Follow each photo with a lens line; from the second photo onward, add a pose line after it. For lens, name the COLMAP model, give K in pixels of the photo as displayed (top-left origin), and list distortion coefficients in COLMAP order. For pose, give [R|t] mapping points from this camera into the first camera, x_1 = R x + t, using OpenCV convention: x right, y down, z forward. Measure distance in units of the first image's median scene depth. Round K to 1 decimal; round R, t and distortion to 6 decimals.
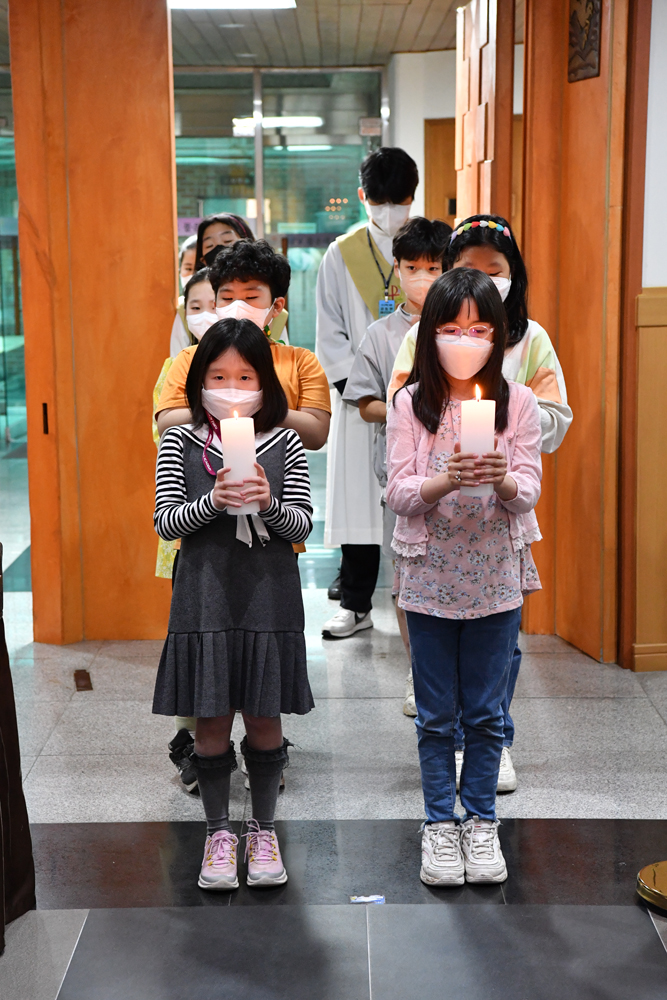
lens RADIAL K [[1907.7, 0, 347.3], [0, 1907.7, 495.9], [0, 0, 1]] dist [0.346875, 0.000000]
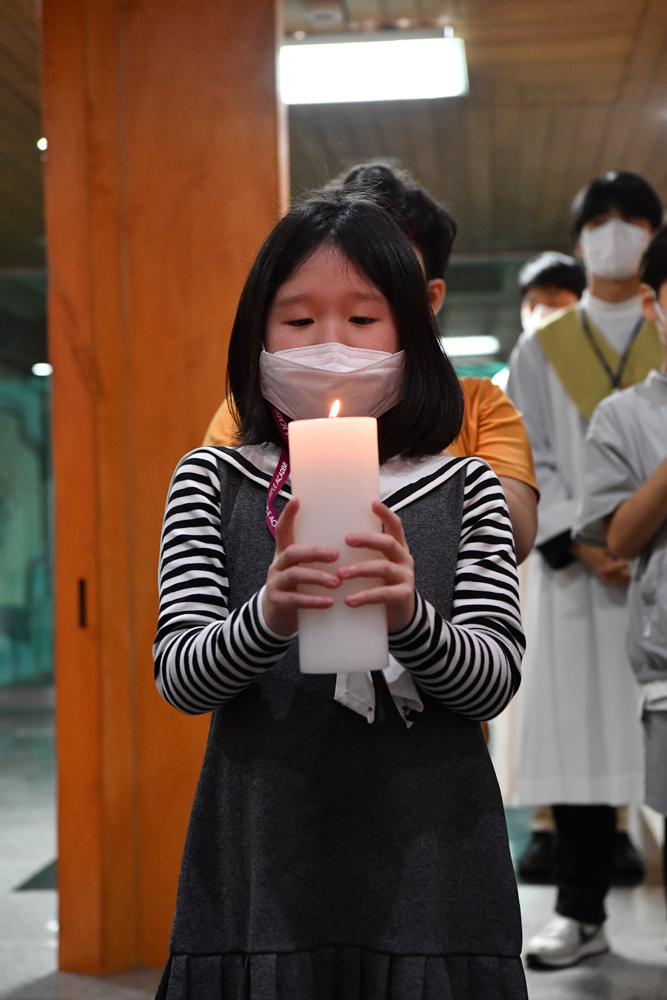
lens RADIAL K [[1907.7, 0, 337.8], [0, 1907.7, 497.4], [0, 0, 1]] dist [0.346875, 0.000000]
pose [[0.995706, -0.017971, -0.090813, -0.015226], [0.003302, 0.987245, -0.159171, 0.028475], [0.092515, 0.158188, 0.983065, 0.401135]]
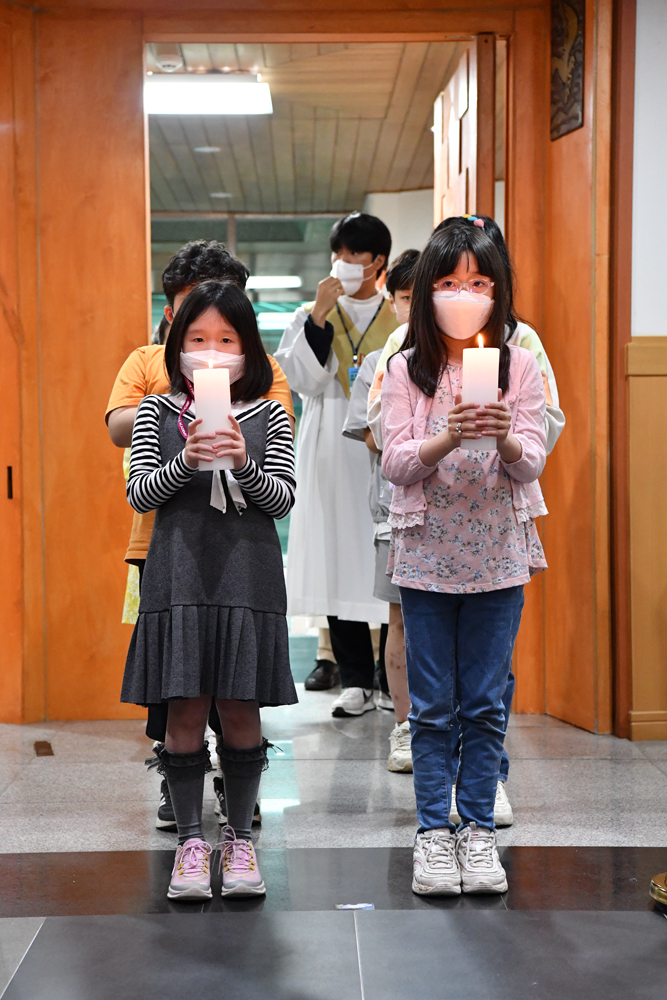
lens RADIAL K [[1907.7, 0, 348.4], [0, 1907.7, 490.4], [0, 0, 1]] dist [0.346875, 0.000000]
pose [[0.999860, 0.000458, 0.016698, -0.005250], [0.001515, 0.993016, -0.117969, 0.081787], [-0.016635, 0.117978, 0.992877, 0.051500]]
